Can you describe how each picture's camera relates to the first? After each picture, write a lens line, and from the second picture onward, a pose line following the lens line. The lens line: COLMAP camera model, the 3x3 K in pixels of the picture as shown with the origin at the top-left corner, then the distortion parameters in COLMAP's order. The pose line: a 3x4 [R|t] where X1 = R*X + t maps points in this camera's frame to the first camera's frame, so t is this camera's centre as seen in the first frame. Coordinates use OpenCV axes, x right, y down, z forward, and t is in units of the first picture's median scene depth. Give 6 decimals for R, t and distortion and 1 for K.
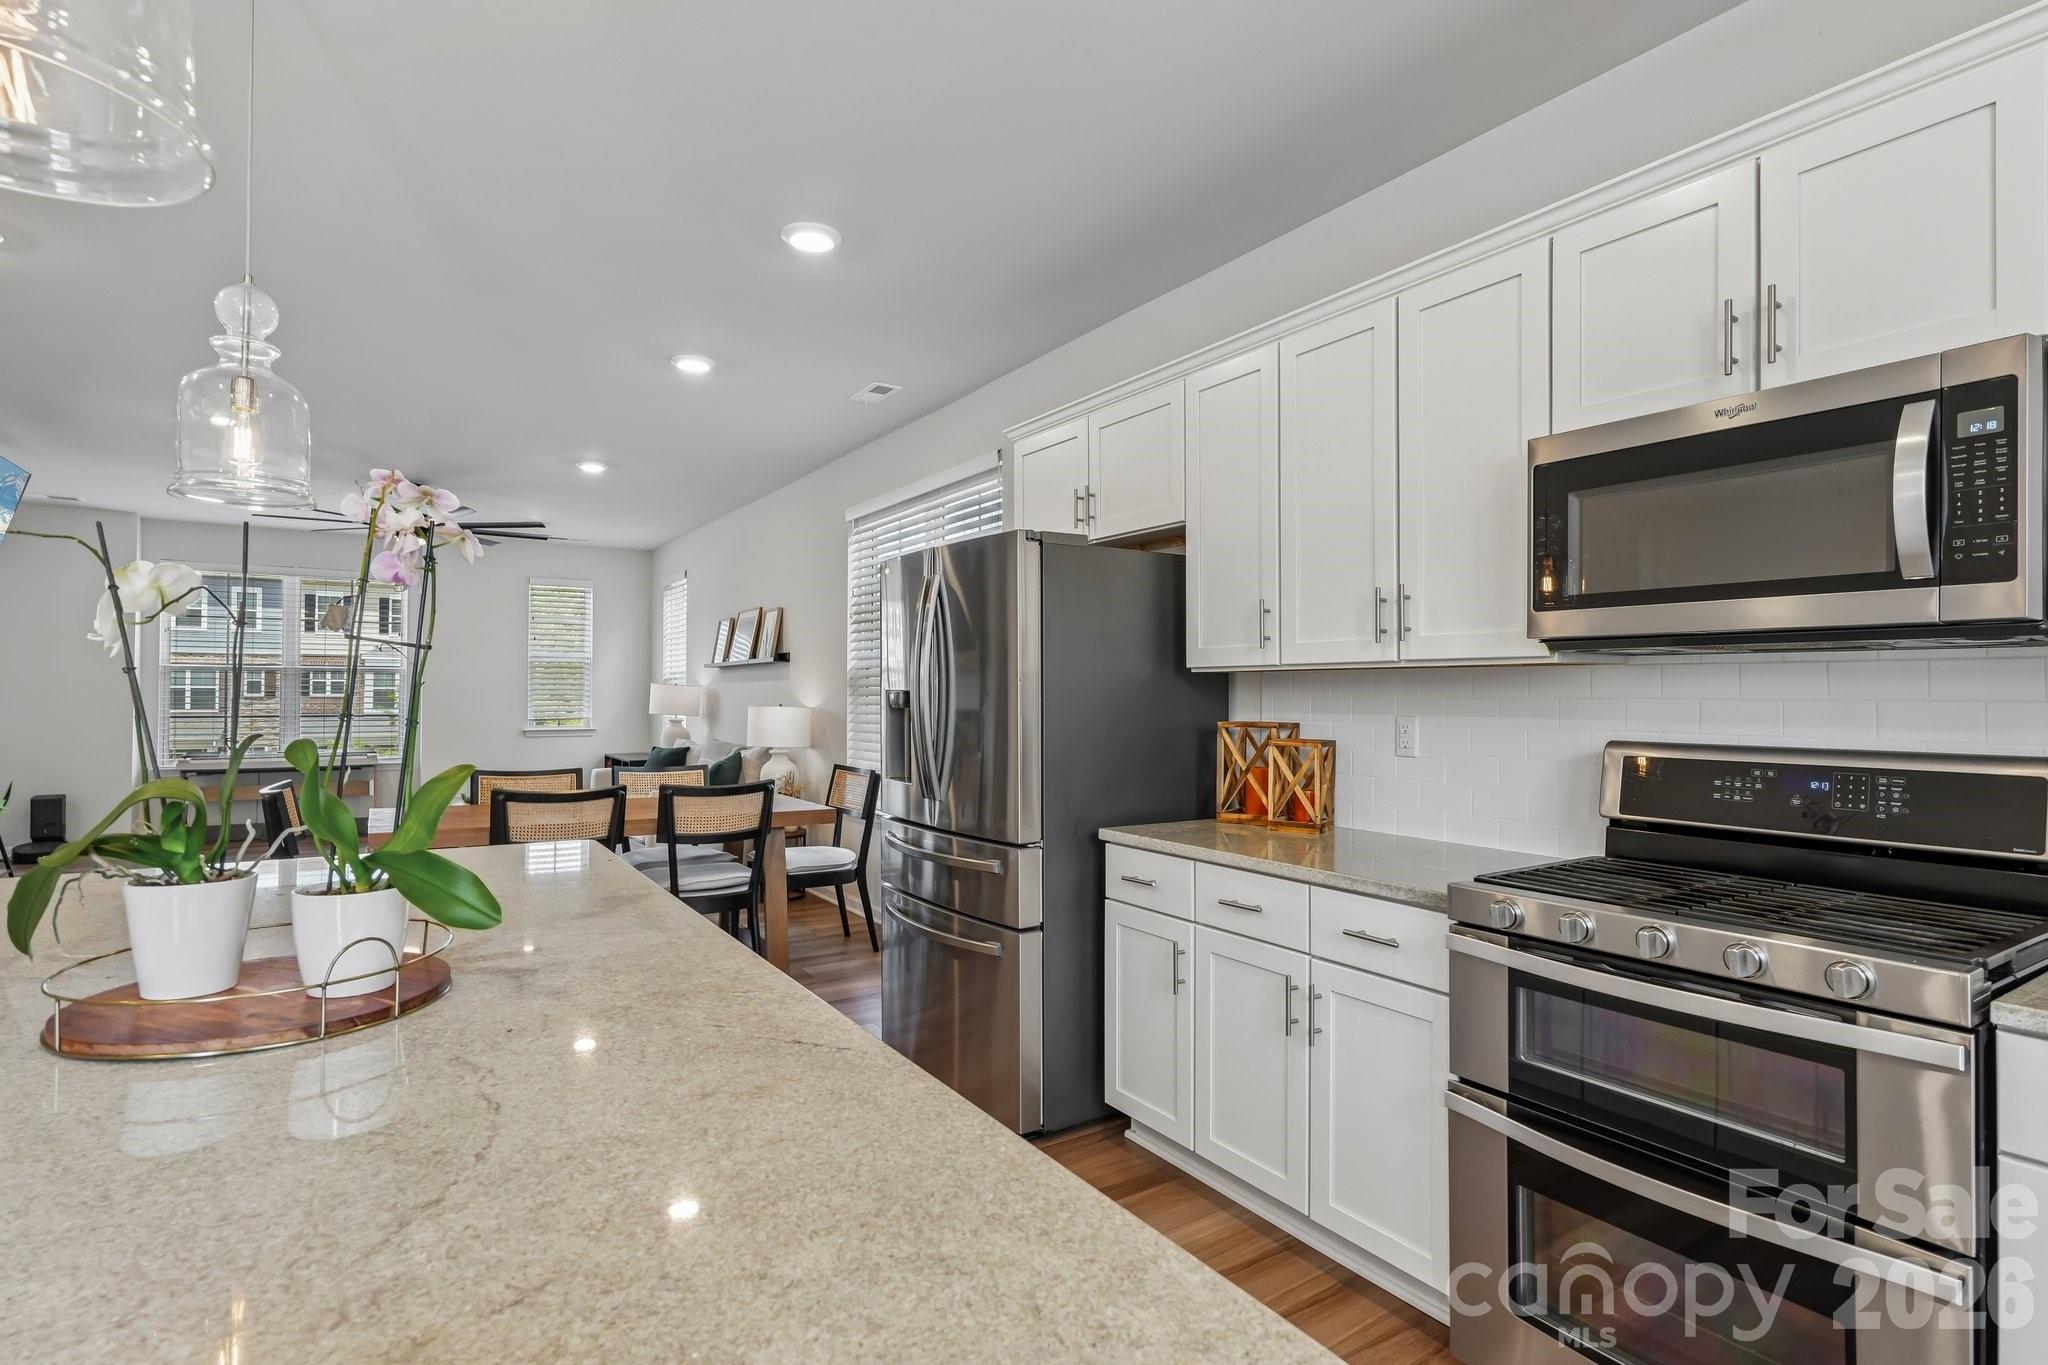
lens RADIAL K [[1038.0, 0, 1020.5], [0, 1038.0, 687.0], [0, 0, 1]] dist [-0.005096, -0.000834]
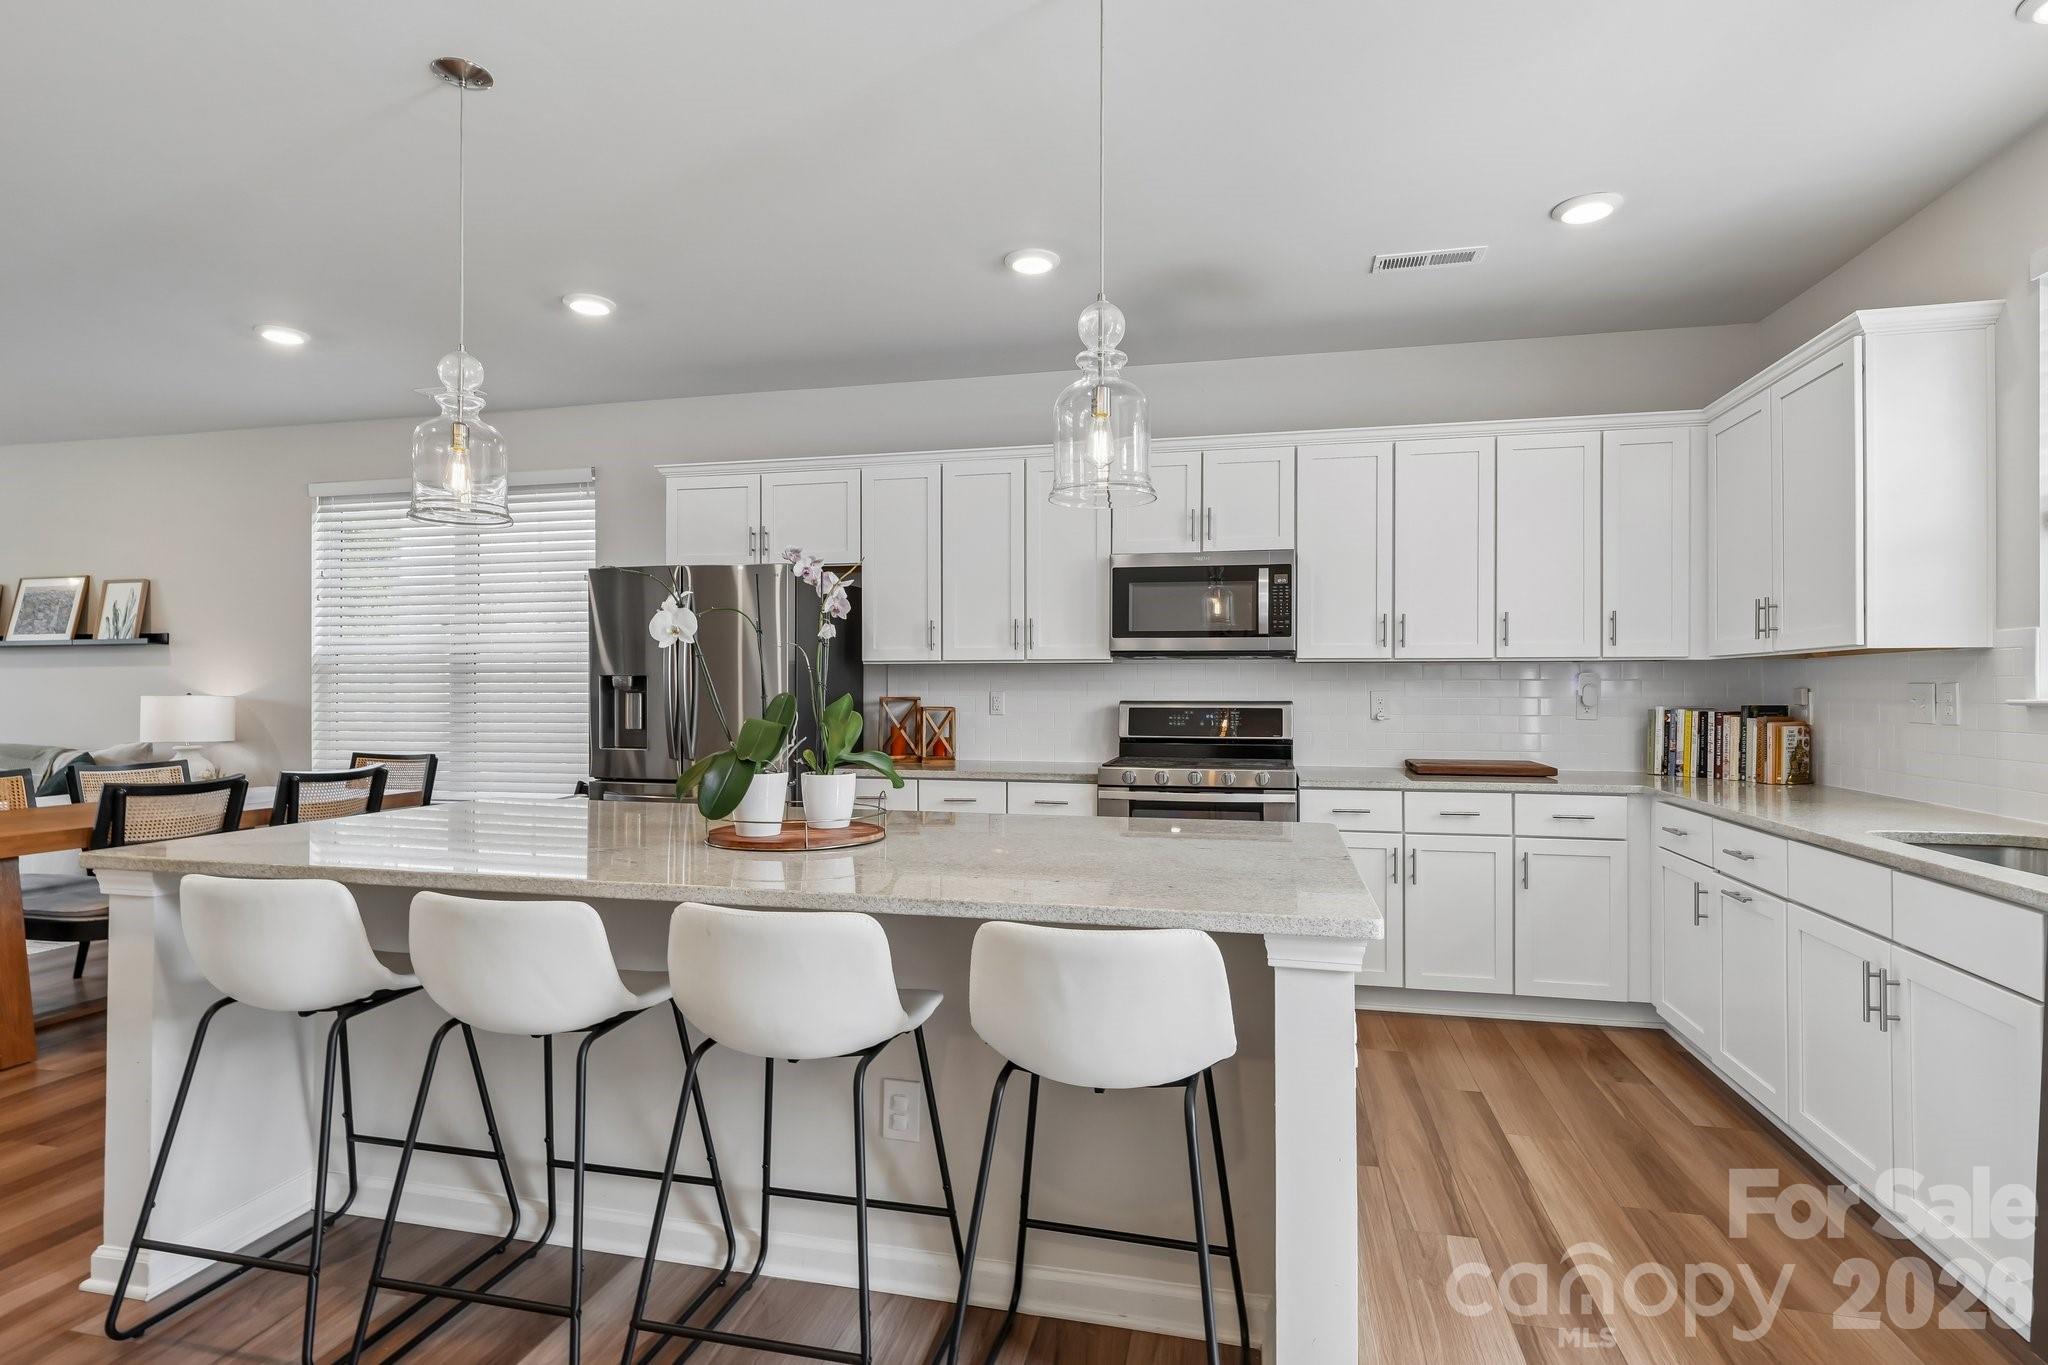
lens RADIAL K [[1038.0, 0, 1034.4], [0, 1038.0, 690.8], [0, 0, 1]] dist [-0.005096, -0.000834]
pose [[0.703499, -0.003877, 0.710686, -0.837557], [-0.002910, 0.999961, 0.008335, 0.013037], [-0.710691, -0.007931, 0.703460, -0.272467]]
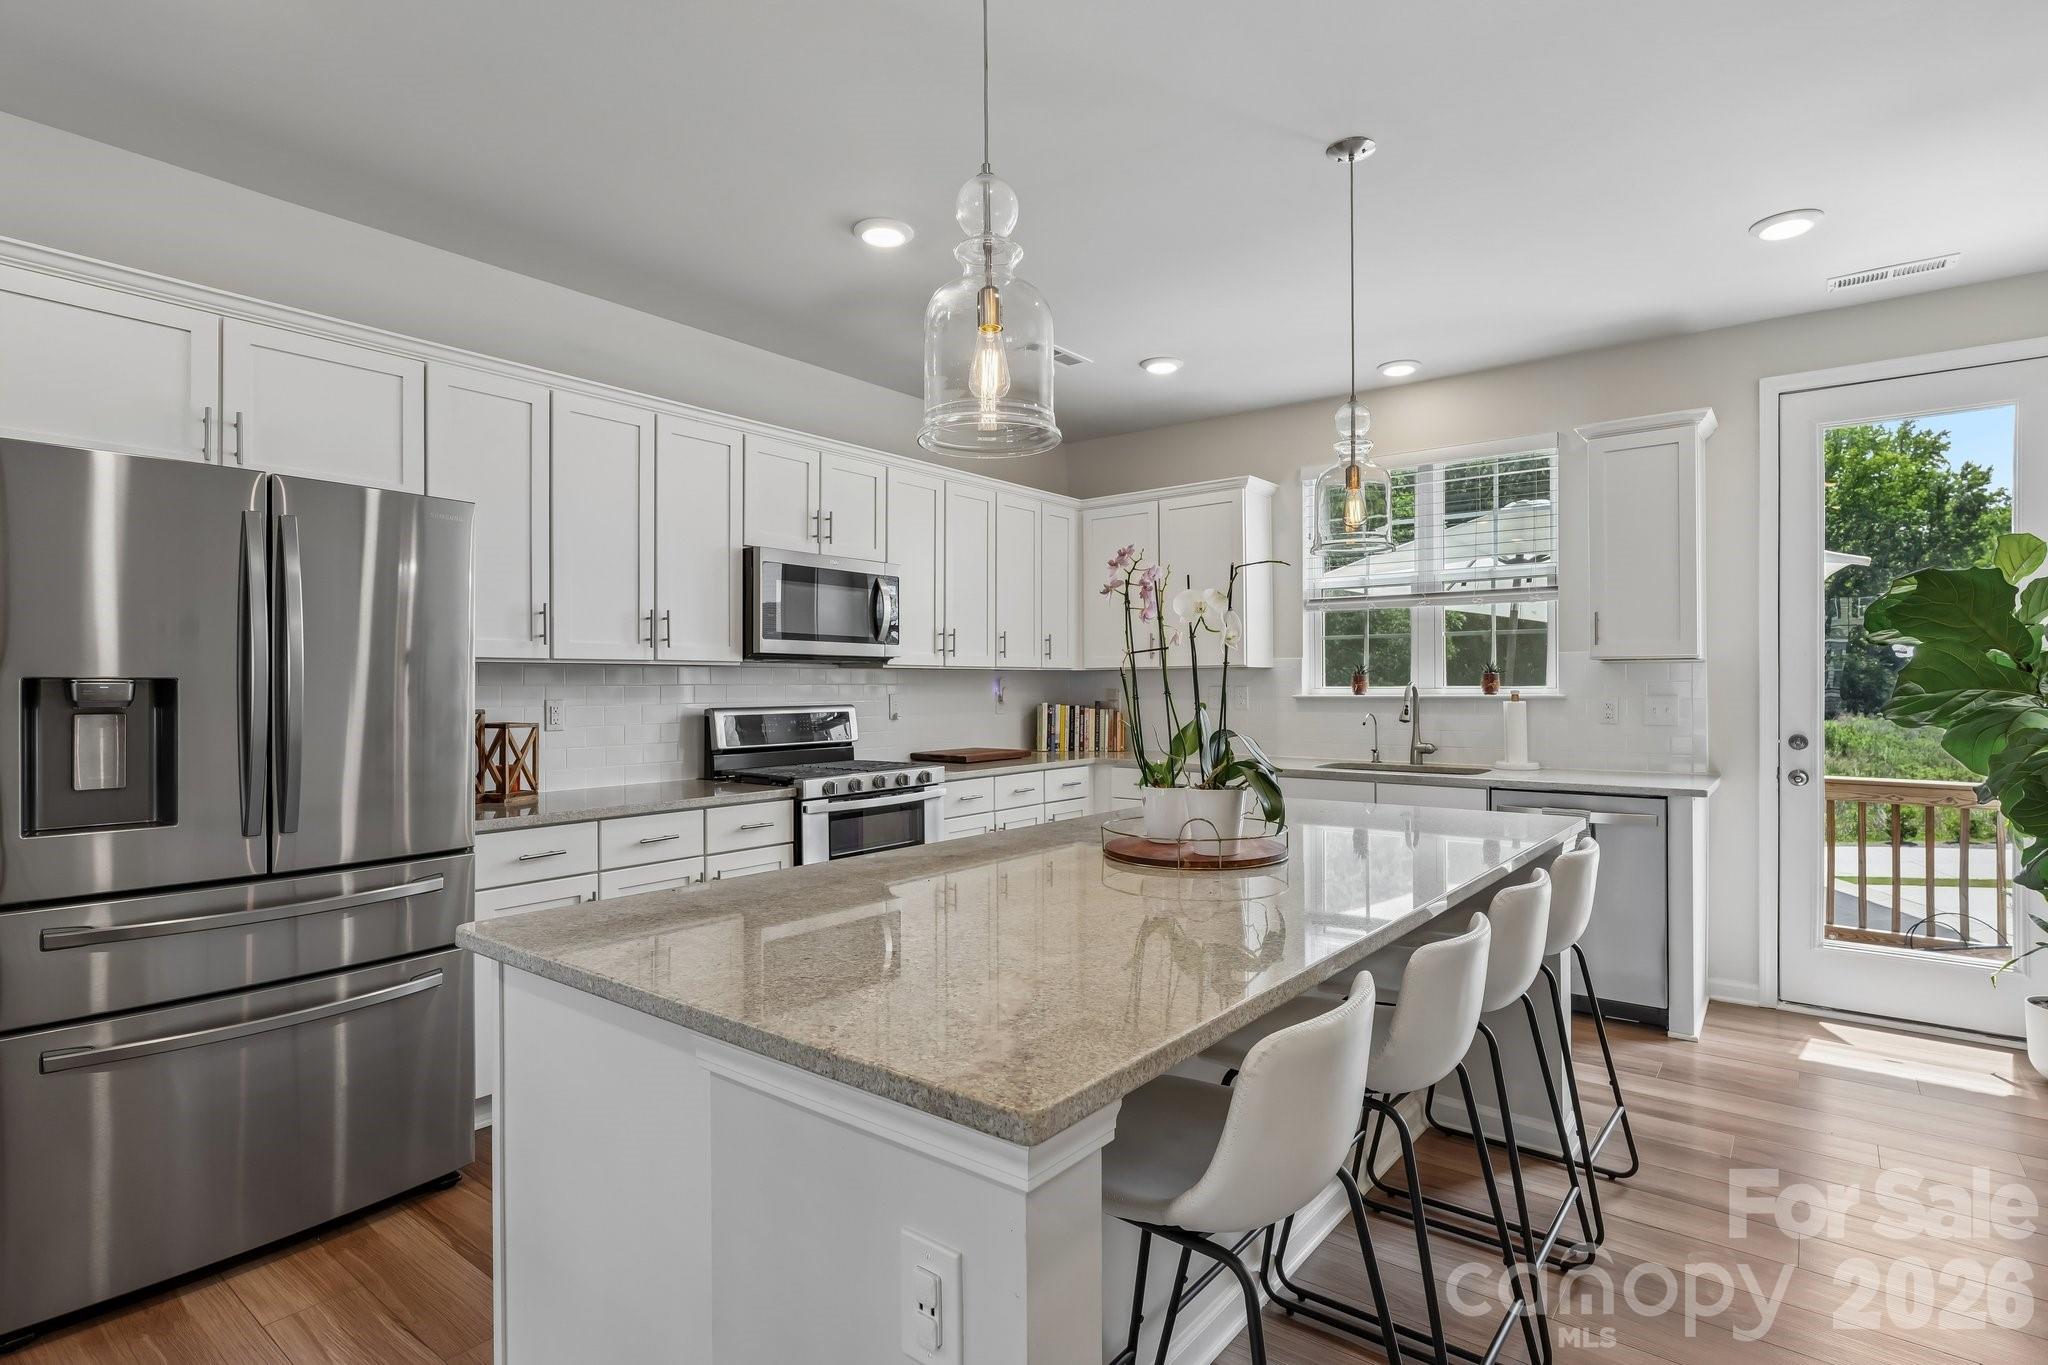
lens RADIAL K [[1038.0, 0, 1101.9], [0, 1038.0, 690.0], [0, 0, 1]] dist [-0.005096, -0.000834]
pose [[-0.401075, -0.003177, 0.916040, -1.132006], [-0.000660, 0.999995, 0.003179, 0.011933], [-0.916045, 0.000671, -0.401075, 0.906045]]
